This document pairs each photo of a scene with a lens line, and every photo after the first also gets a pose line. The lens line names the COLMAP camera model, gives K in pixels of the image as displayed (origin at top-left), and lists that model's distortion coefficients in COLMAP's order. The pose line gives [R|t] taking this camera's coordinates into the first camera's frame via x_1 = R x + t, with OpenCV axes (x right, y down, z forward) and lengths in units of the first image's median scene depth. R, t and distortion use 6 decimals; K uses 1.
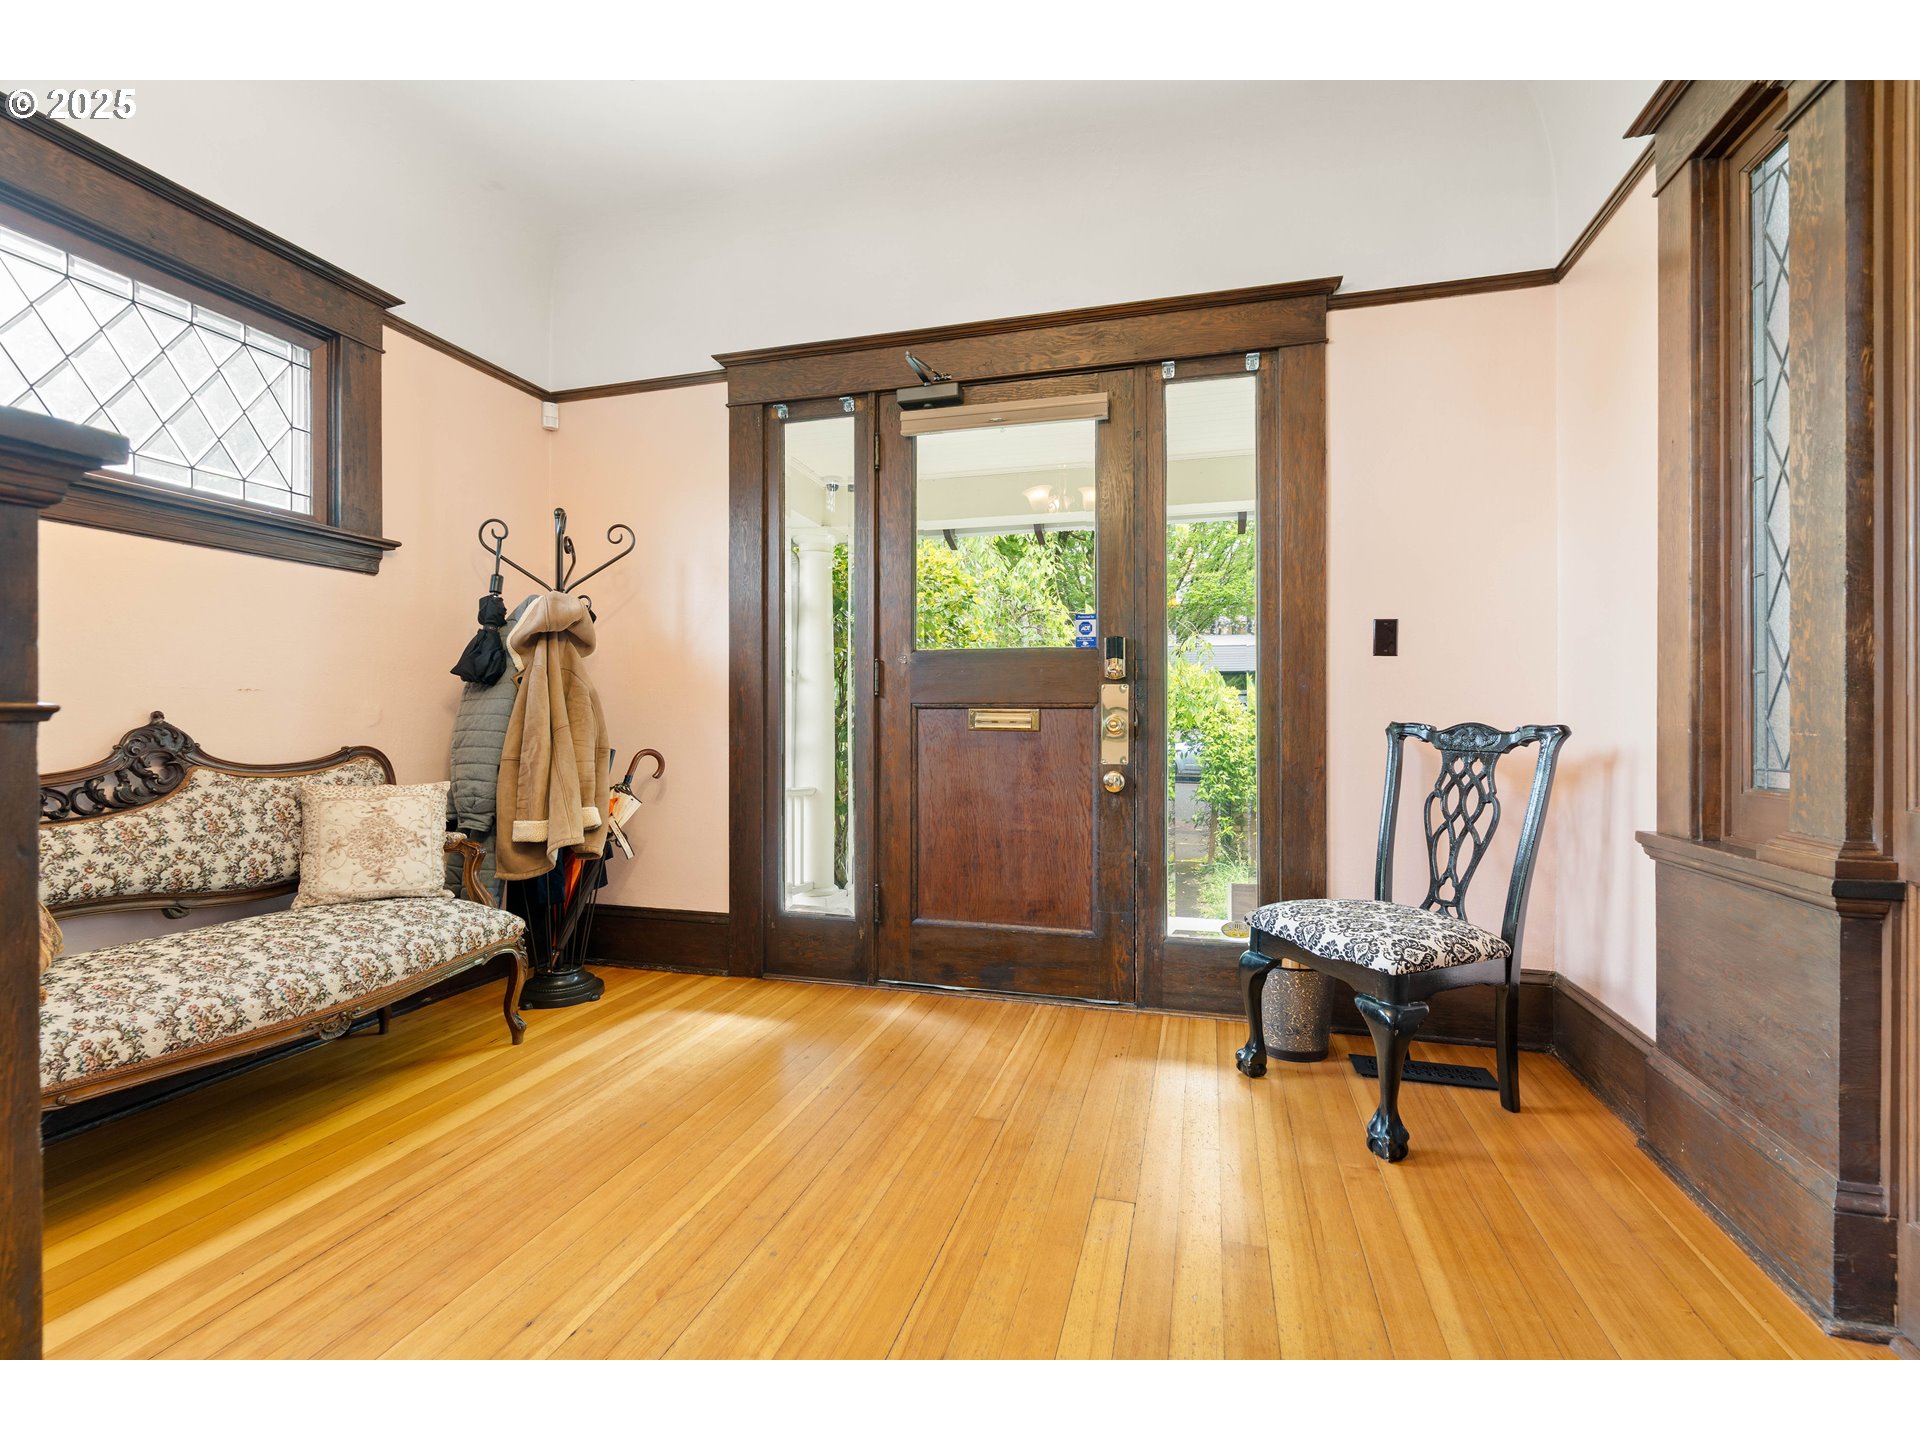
lens RADIAL K [[868.7, 0, 955.1], [0, 868.7, 720.9], [0, 0, 1]] dist [-0.013419, 0.005030]
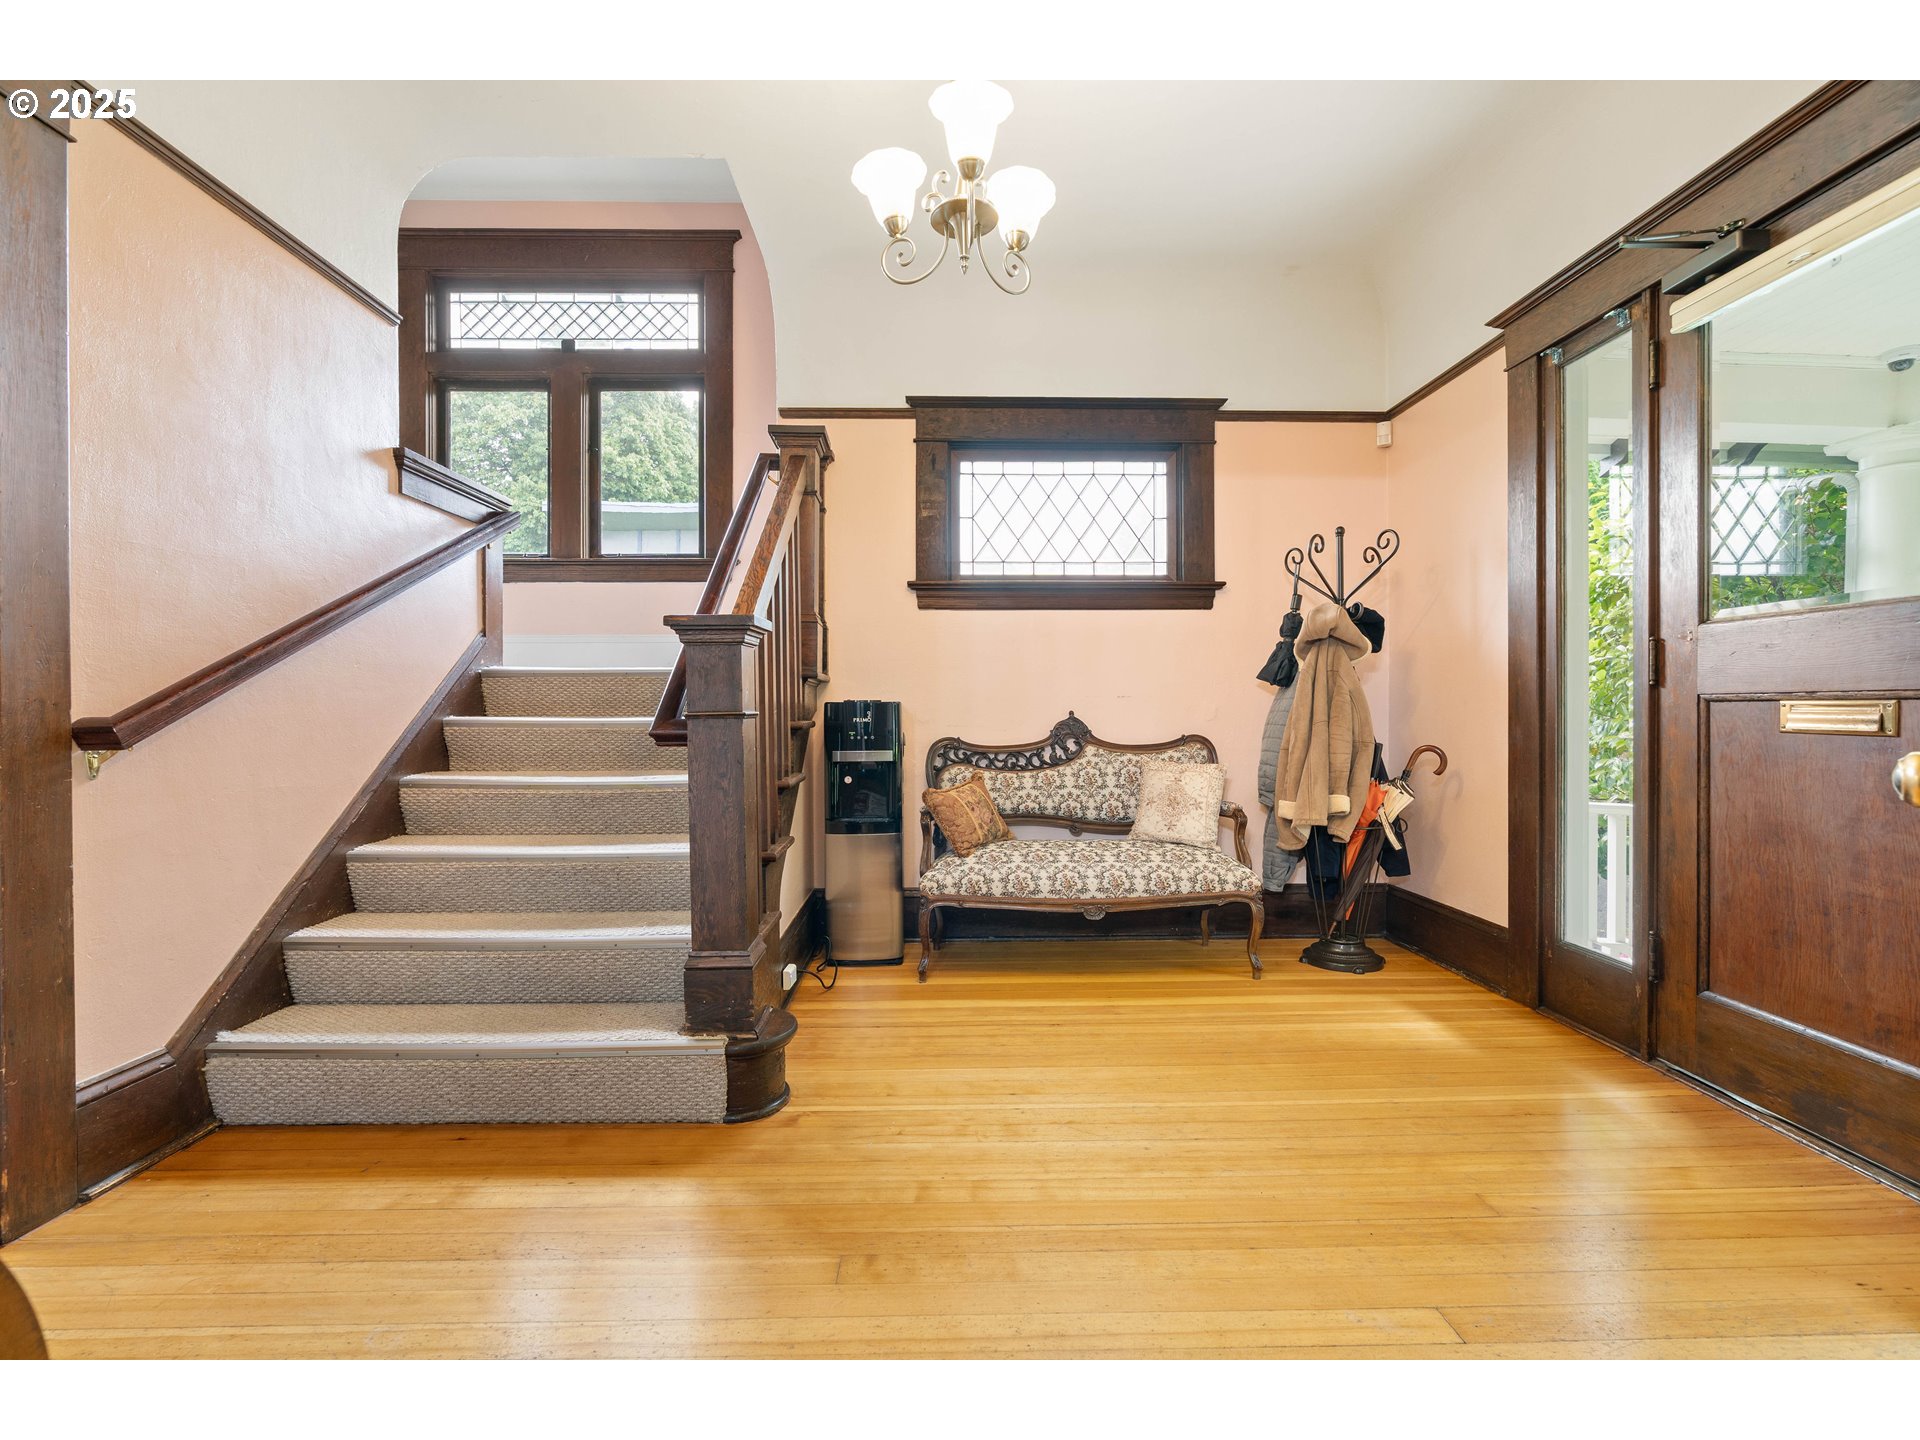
lens RADIAL K [[868.7, 0, 955.1], [0, 868.7, 720.9], [0, 0, 1]] dist [-0.013419, 0.005030]
pose [[0.298123, 0.007599, -0.954497, 0.491046], [0.000438, 0.999967, 0.008098, -0.004237], [0.954527, -0.002832, 0.298109, 0.202365]]
